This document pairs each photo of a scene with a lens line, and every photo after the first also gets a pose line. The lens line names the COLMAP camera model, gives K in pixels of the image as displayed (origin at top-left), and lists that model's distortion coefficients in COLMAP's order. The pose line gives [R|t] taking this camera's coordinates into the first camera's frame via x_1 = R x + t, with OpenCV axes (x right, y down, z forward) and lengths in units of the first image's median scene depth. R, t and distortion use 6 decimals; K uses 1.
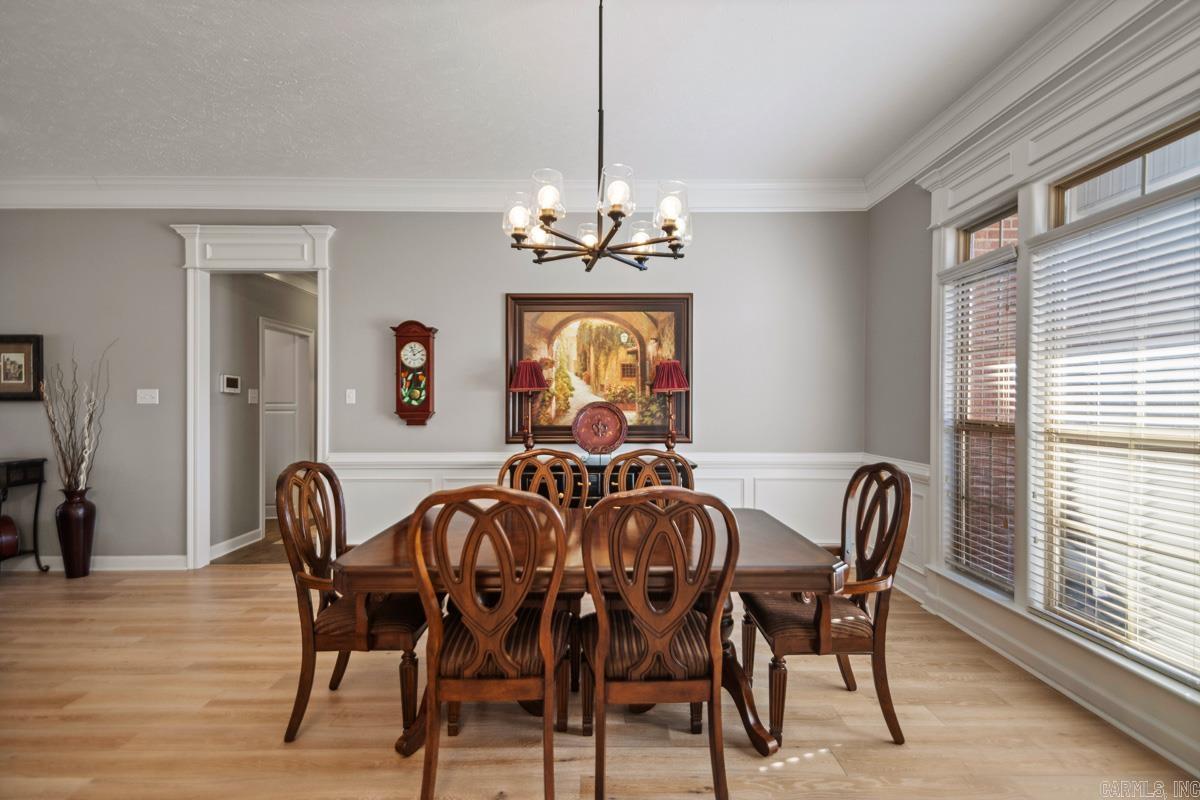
lens RADIAL K [[556.9, 0, 604.3], [0, 556.9, 404.9], [0, 0, 1]] dist [0.017258, -0.000283]
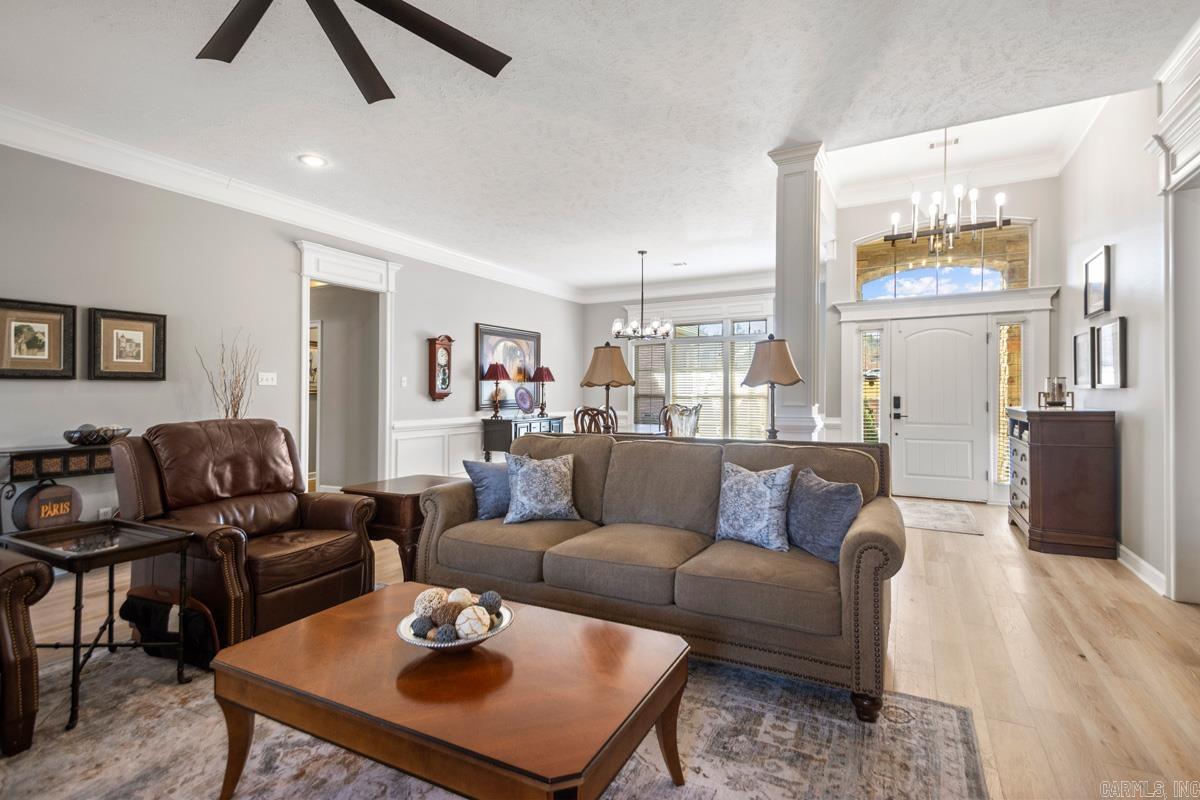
lens RADIAL K [[556.9, 0, 604.3], [0, 556.9, 404.9], [0, 0, 1]] dist [0.017258, -0.000283]
pose [[0.477512, -0.020219, 0.878392, -1.494929], [0.012743, 0.999789, 0.016086, 0.028781], [-0.878533, 0.003512, 0.477669, -0.154795]]
